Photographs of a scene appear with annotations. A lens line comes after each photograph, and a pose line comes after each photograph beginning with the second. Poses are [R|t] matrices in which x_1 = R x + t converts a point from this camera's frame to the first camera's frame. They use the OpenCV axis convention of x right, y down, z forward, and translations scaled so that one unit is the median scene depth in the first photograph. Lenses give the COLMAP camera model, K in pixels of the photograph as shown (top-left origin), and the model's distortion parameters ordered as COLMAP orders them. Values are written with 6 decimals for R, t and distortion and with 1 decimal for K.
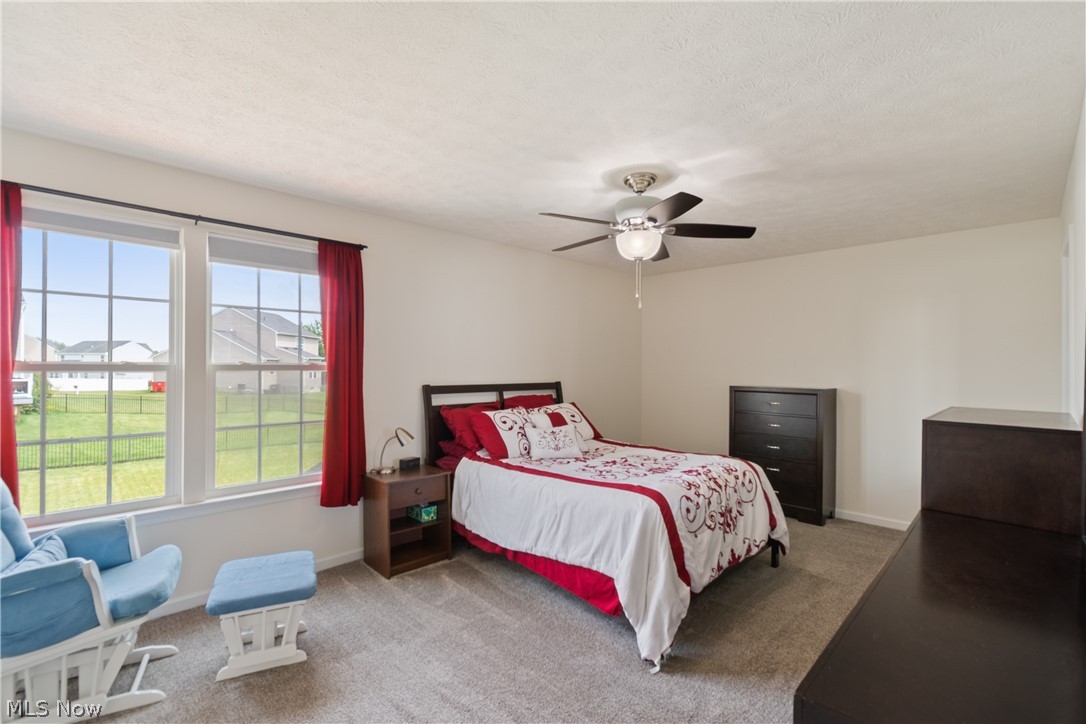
lens RADIAL K [[488.3, 0, 541.8], [0, 488.3, 366.3], [0, 0, 1]] dist [0.005704, -0.002405]
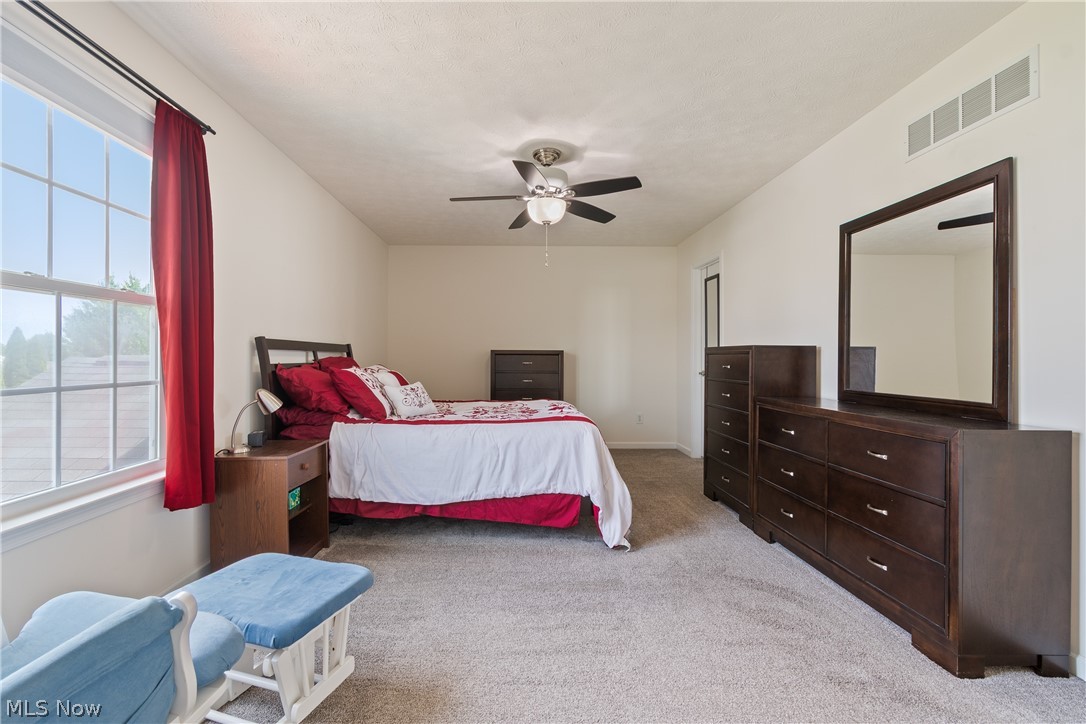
lens RADIAL K [[488.3, 0, 519.7], [0, 488.3, 354.8], [0, 0, 1]] dist [0.005704, -0.002405]
pose [[0.705706, -0.000675, 0.708504, -0.577950], [0.001888, 0.999998, -0.000928, 0.079852], [-0.708502, 0.001992, 0.705706, 0.205426]]
